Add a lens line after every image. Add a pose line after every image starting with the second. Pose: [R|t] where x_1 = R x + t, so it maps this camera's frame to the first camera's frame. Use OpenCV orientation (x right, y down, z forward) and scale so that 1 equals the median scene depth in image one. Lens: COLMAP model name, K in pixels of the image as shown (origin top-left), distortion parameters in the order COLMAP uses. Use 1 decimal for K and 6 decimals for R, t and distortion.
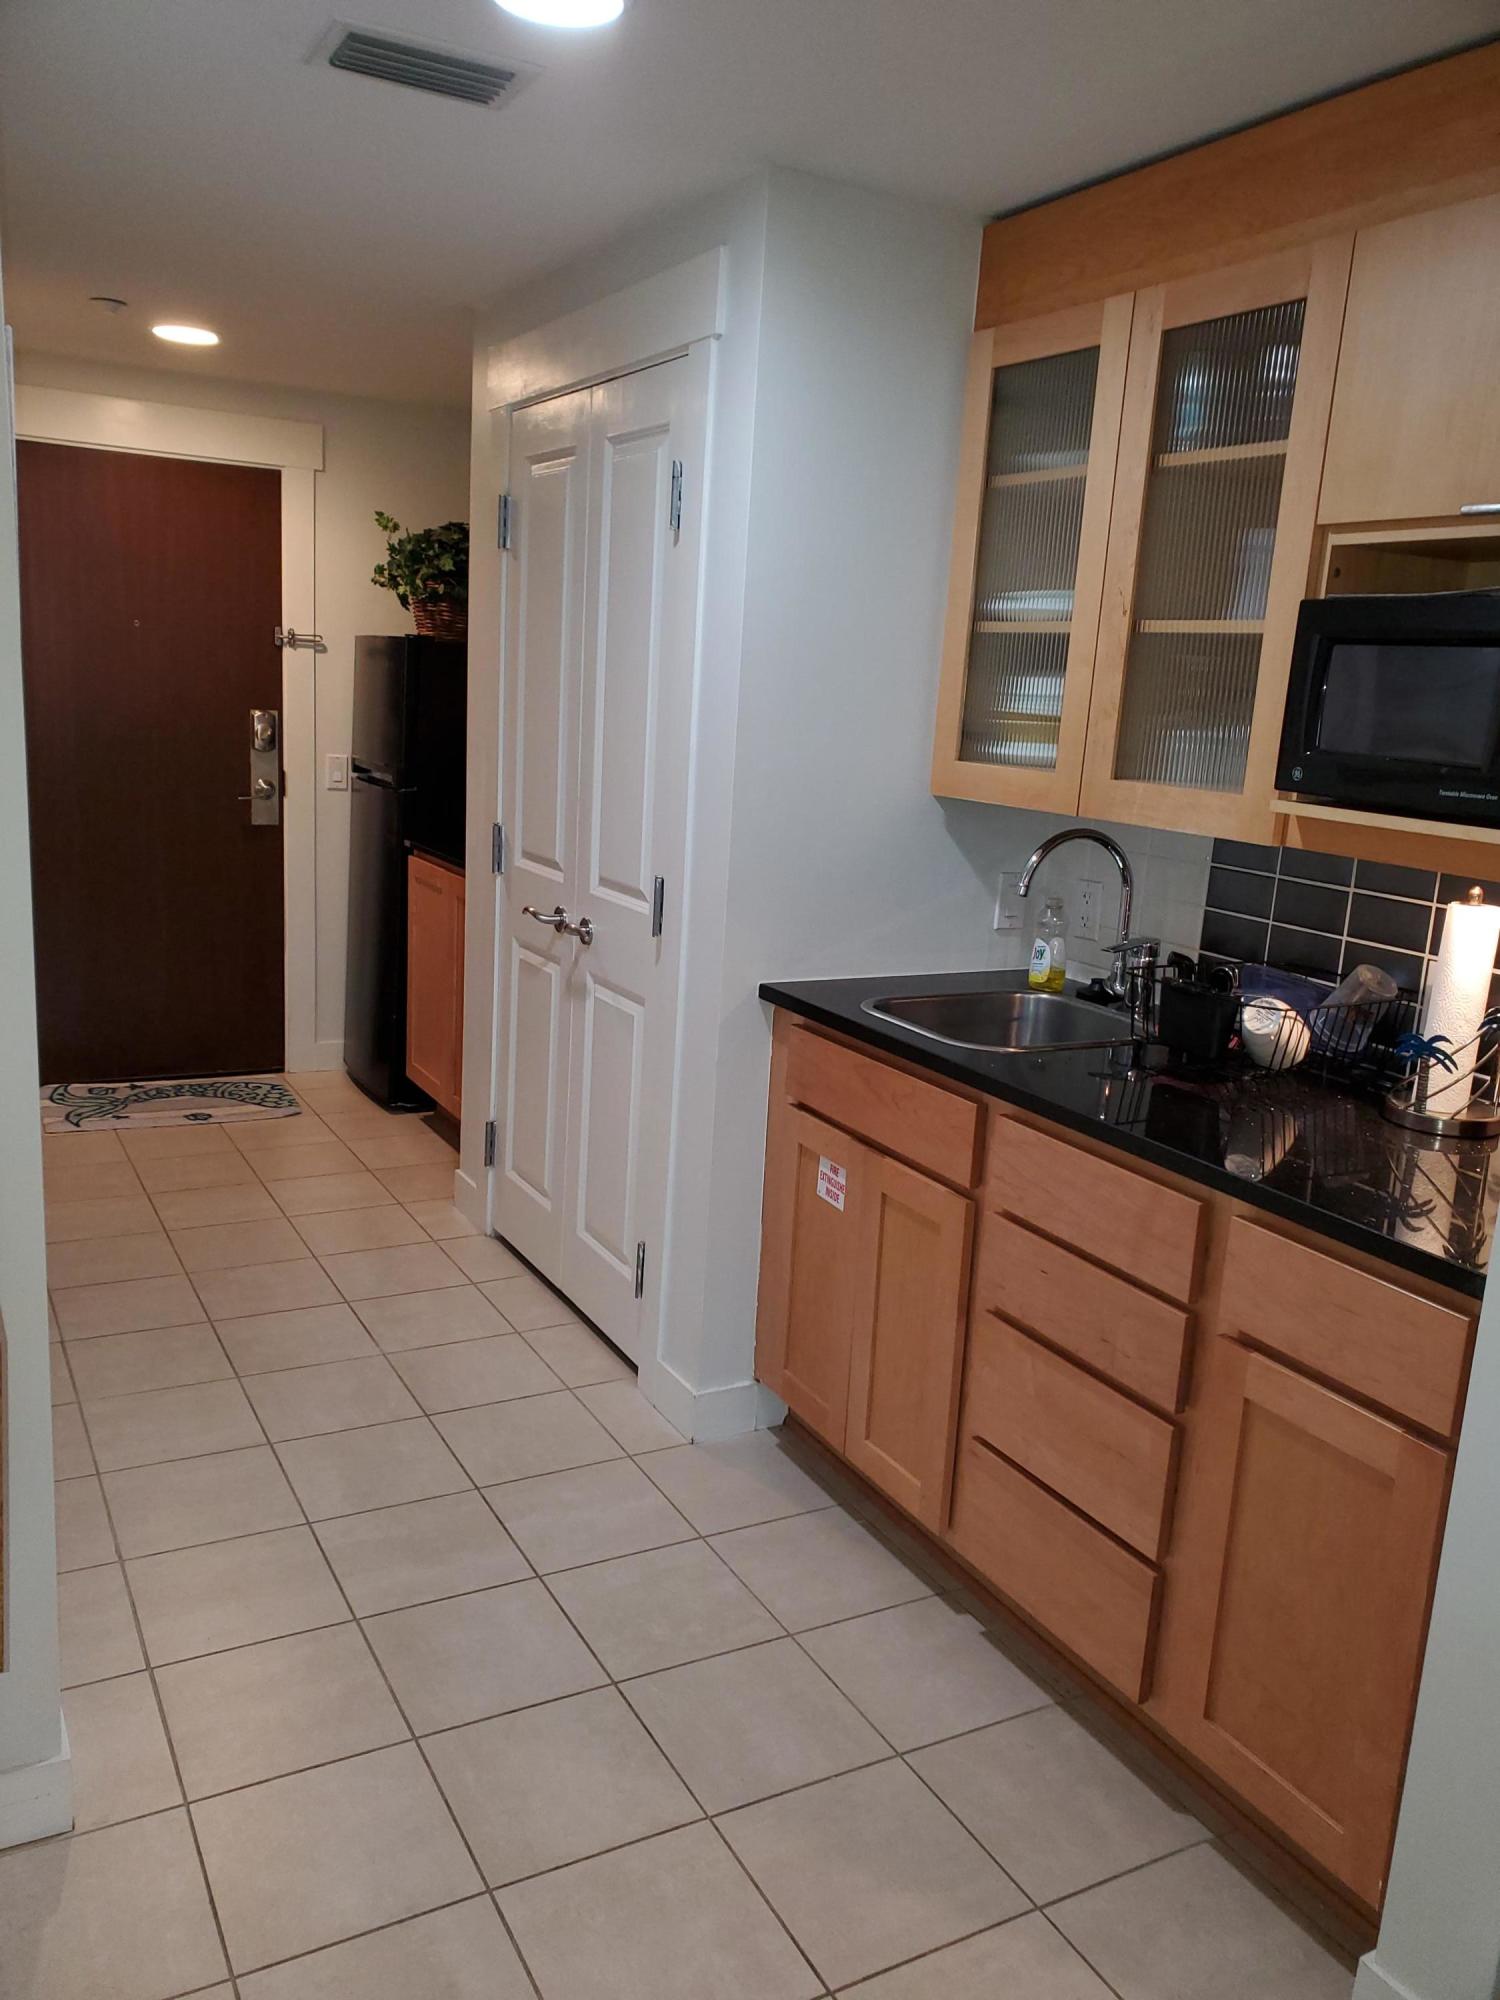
lens RADIAL K [[1546.8, 0, 733.3], [0, 1546.8, 1007.1], [0, 0, 1]] dist [0.053612, -0.052648]
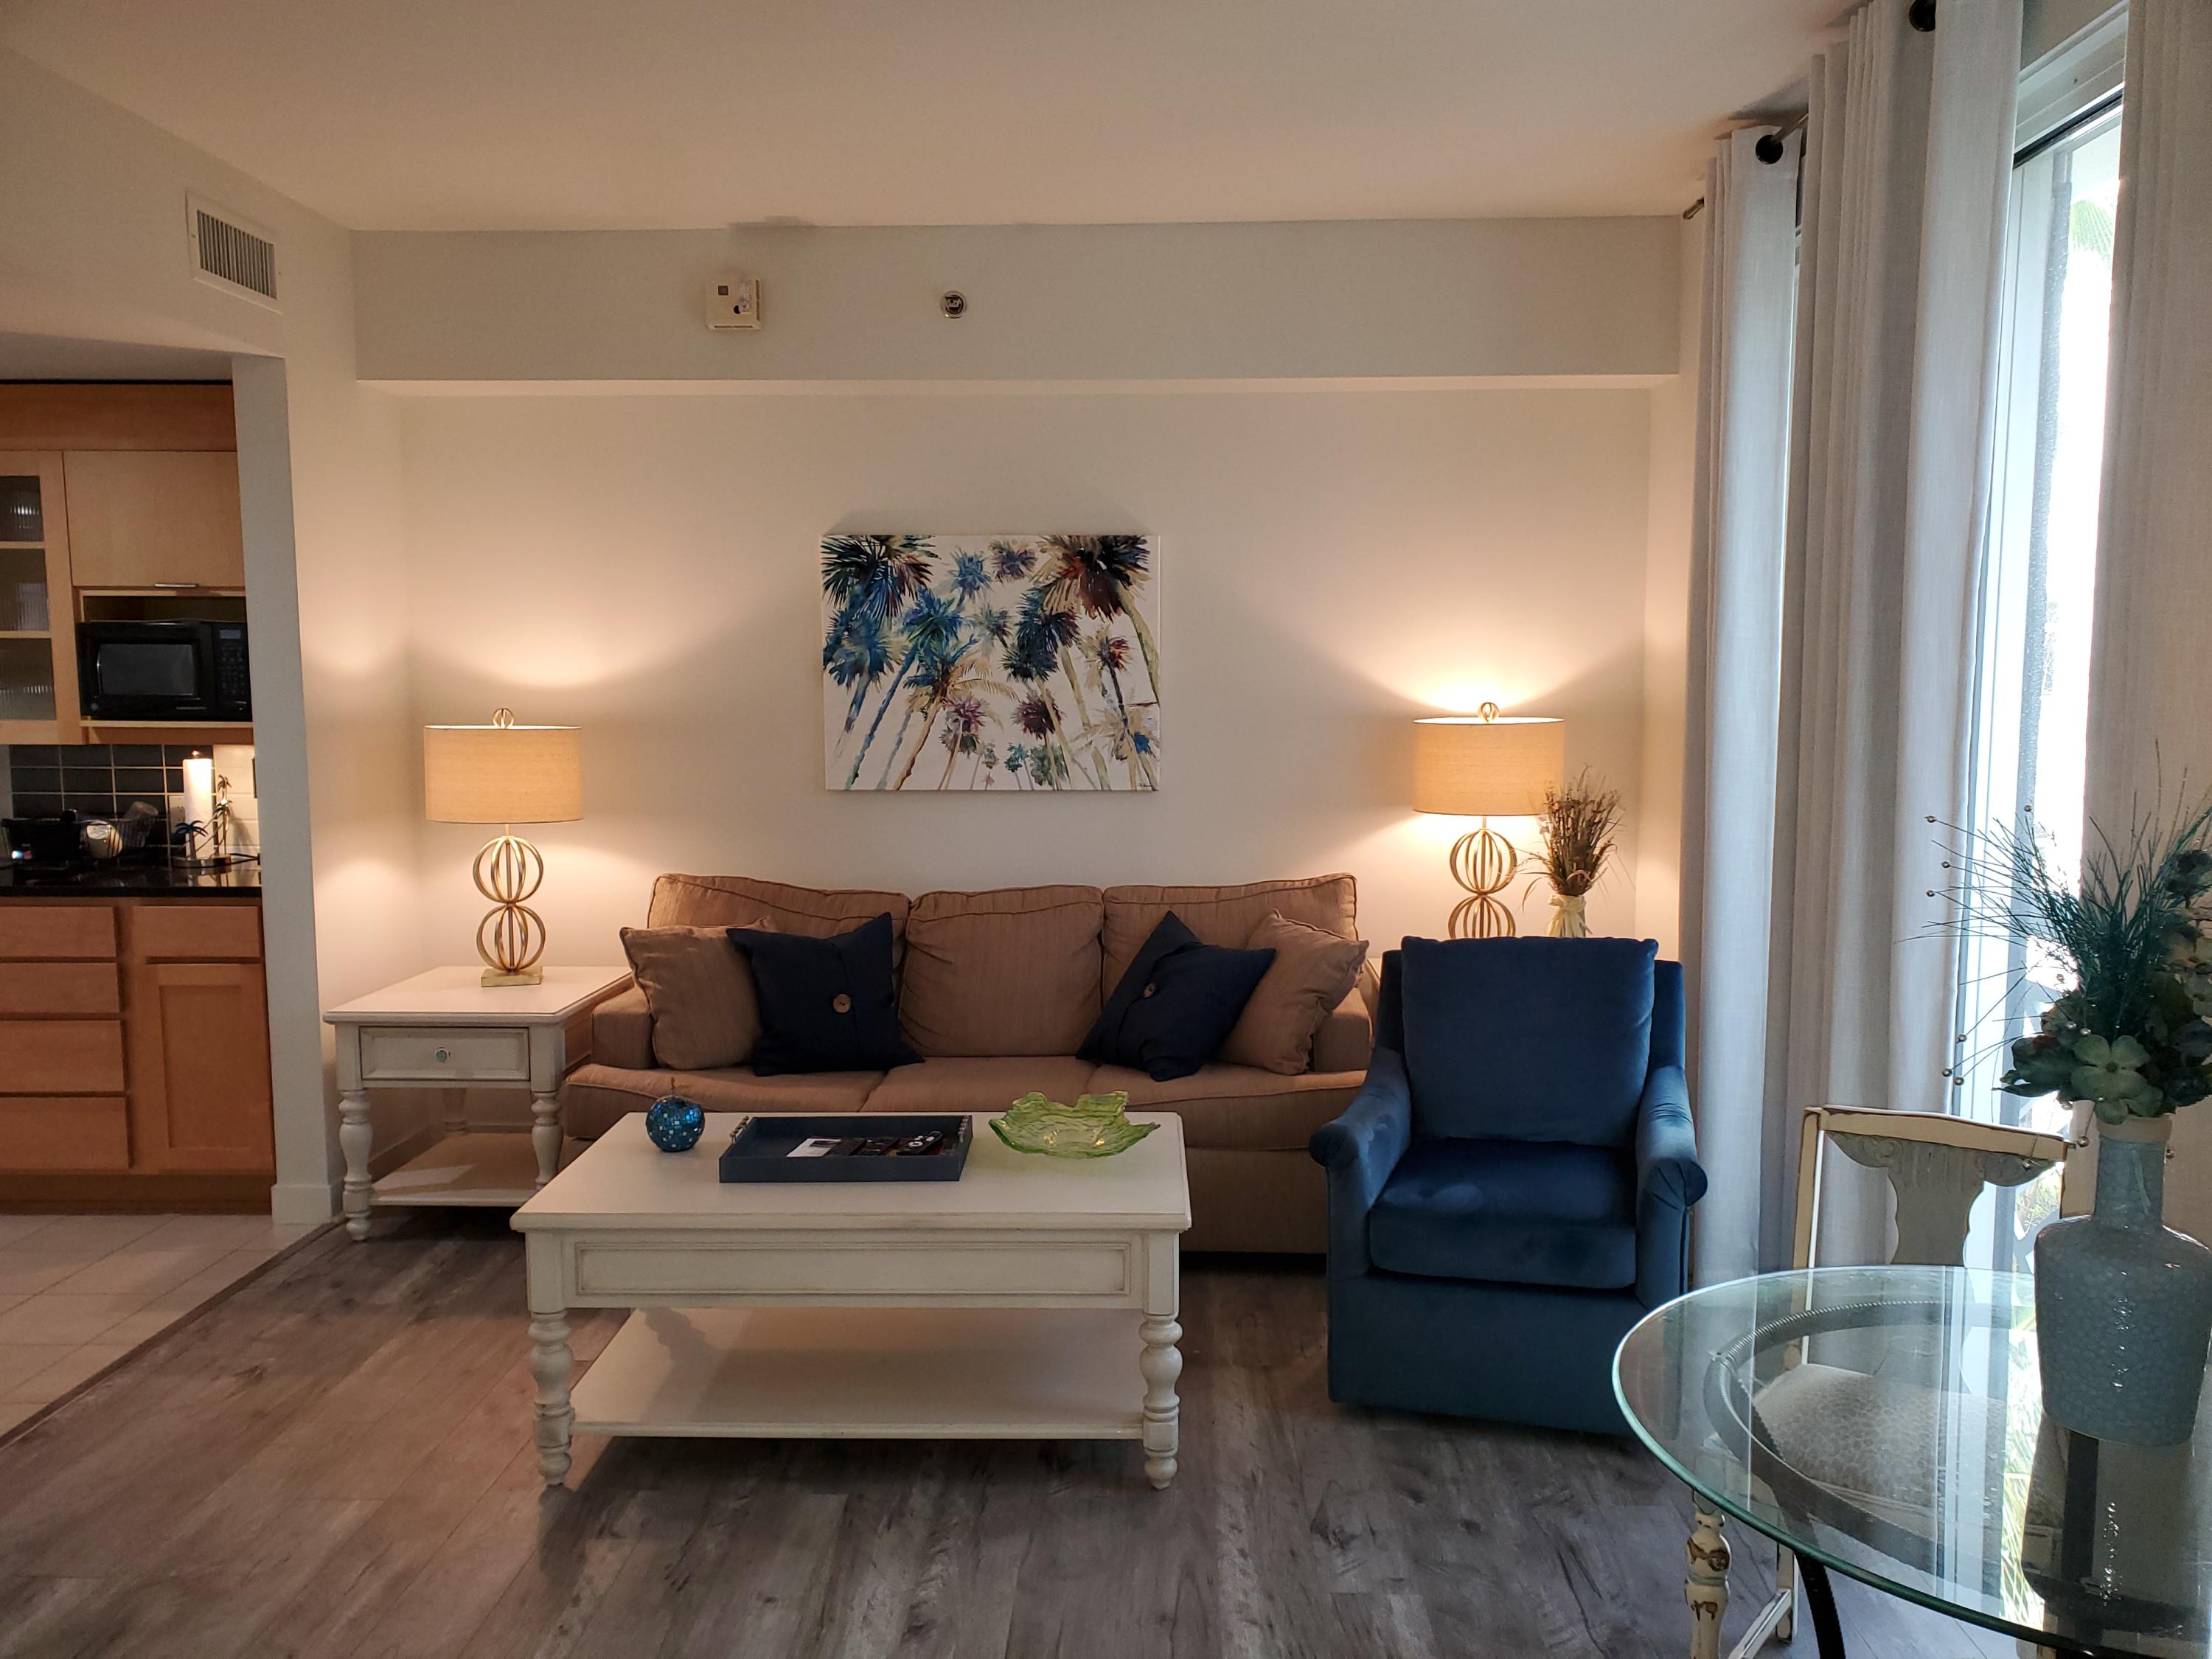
lens RADIAL K [[1710.7, 0, 1132.3], [0, 1710.7, 854.1], [0, 0, 1]] dist [0.053612, -0.052648]
pose [[0.496137, -0.158895, 0.853581, -0.858990], [0.205427, 0.976681, 0.062407, 0.163114], [-0.843592, 0.144386, 0.517209, -1.187459]]
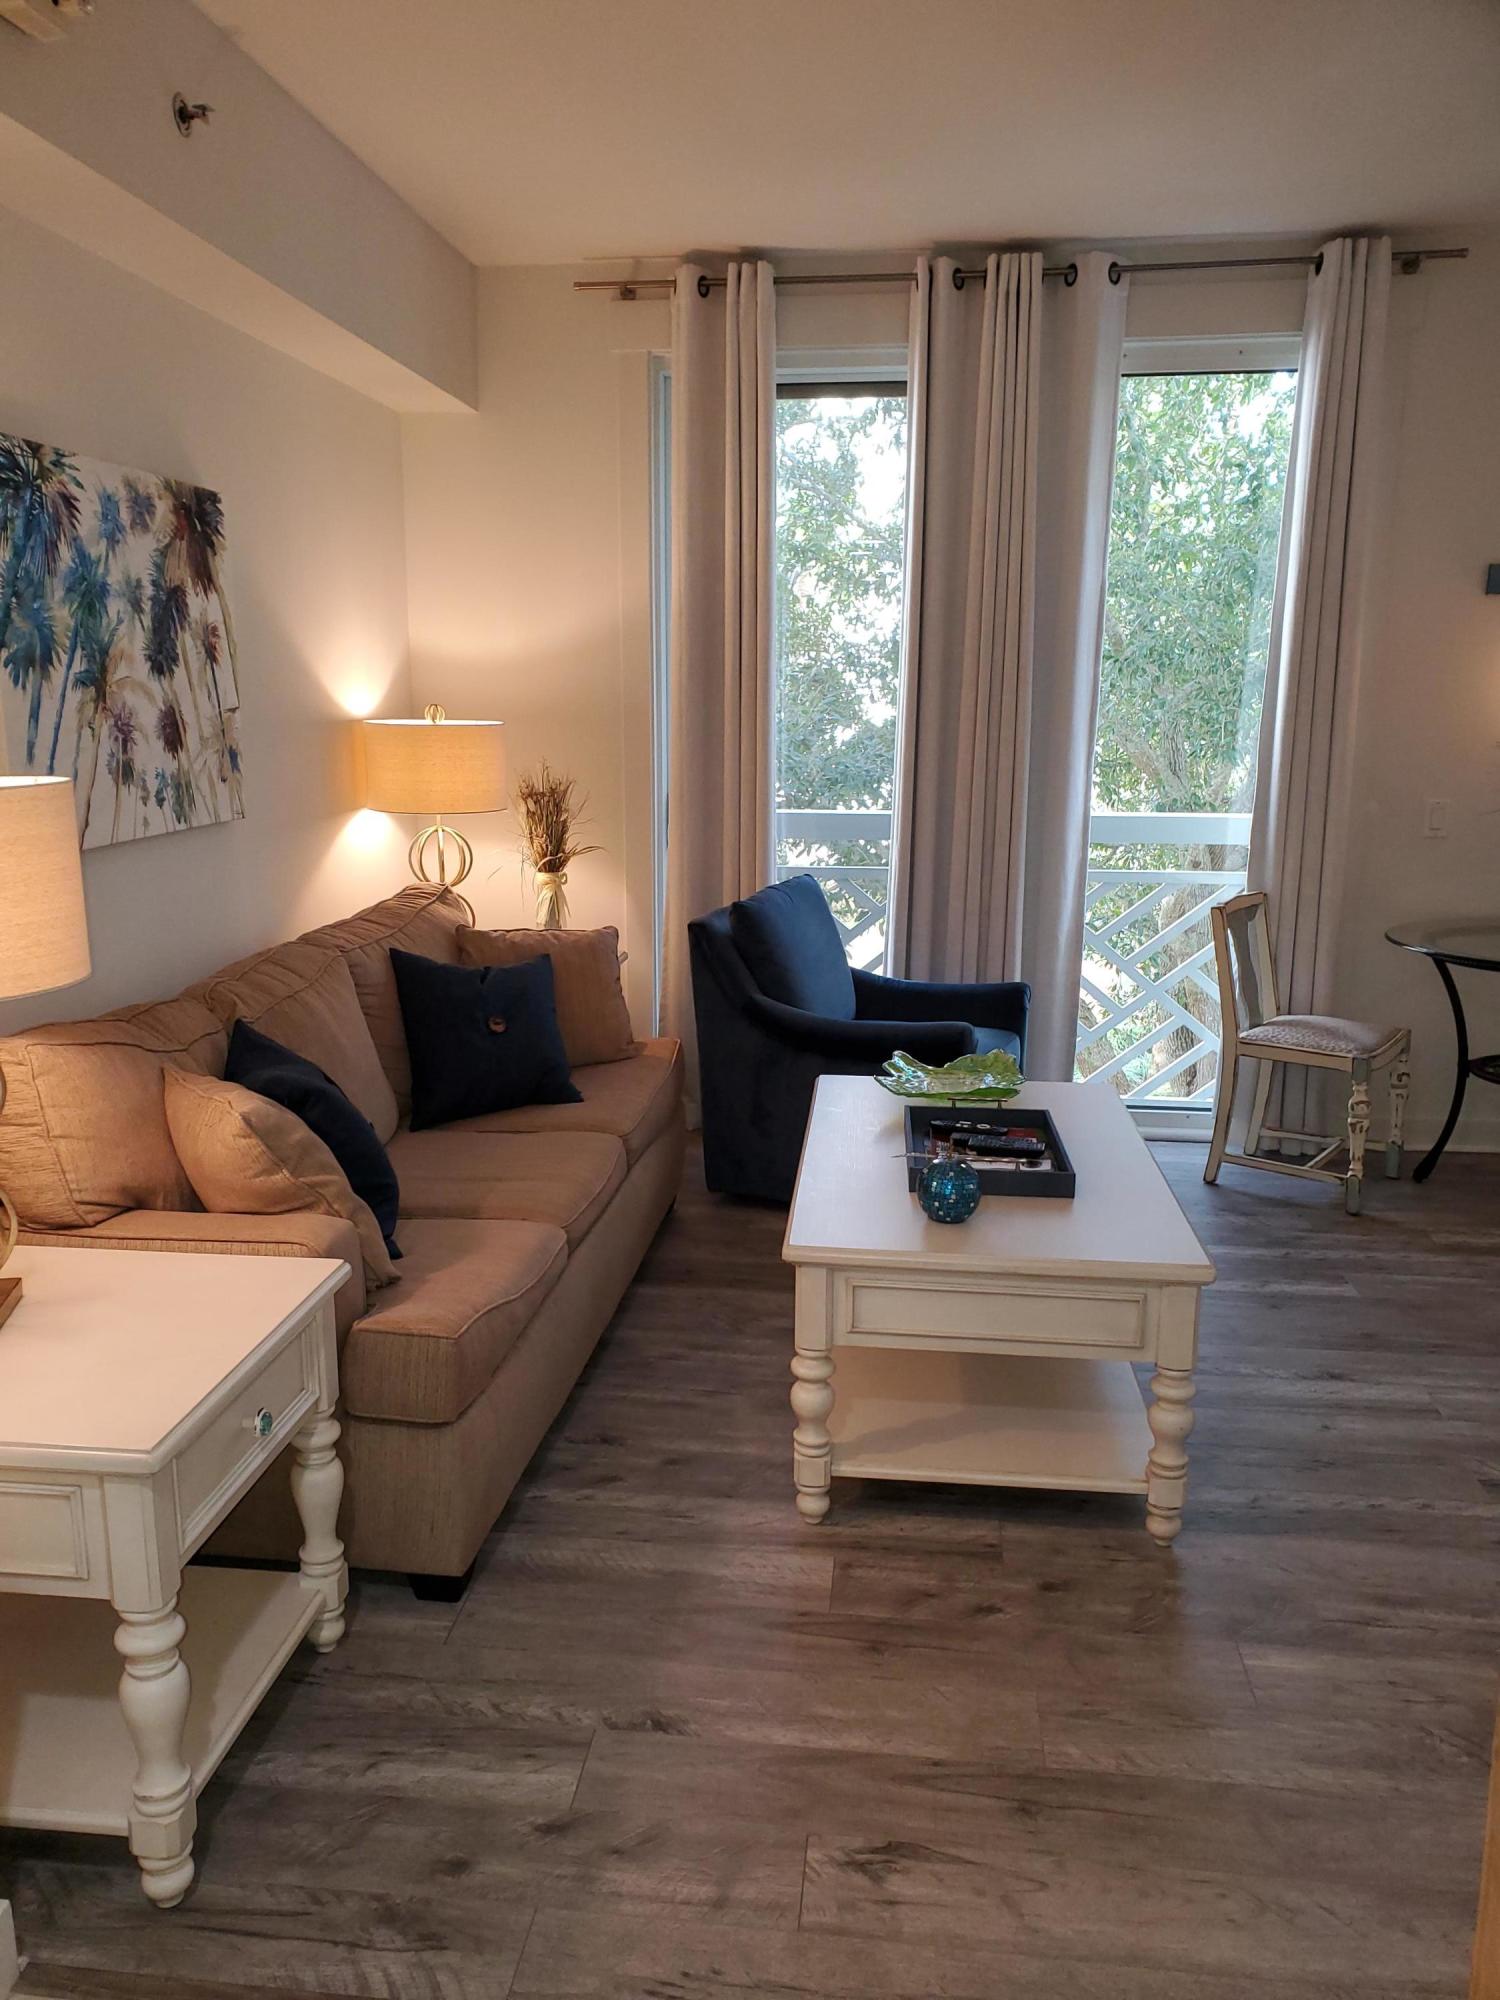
lens RADIAL K [[1546.8, 0, 717.3], [0, 1546.8, 1012.8], [0, 0, 1]] dist [0.053612, -0.052648]
pose [[-0.808718, -0.189072, 0.556980, -0.289297], [0.061190, 0.914748, 0.399365, -0.214296], [-0.585005, 0.357055, -0.728204, 0.924946]]
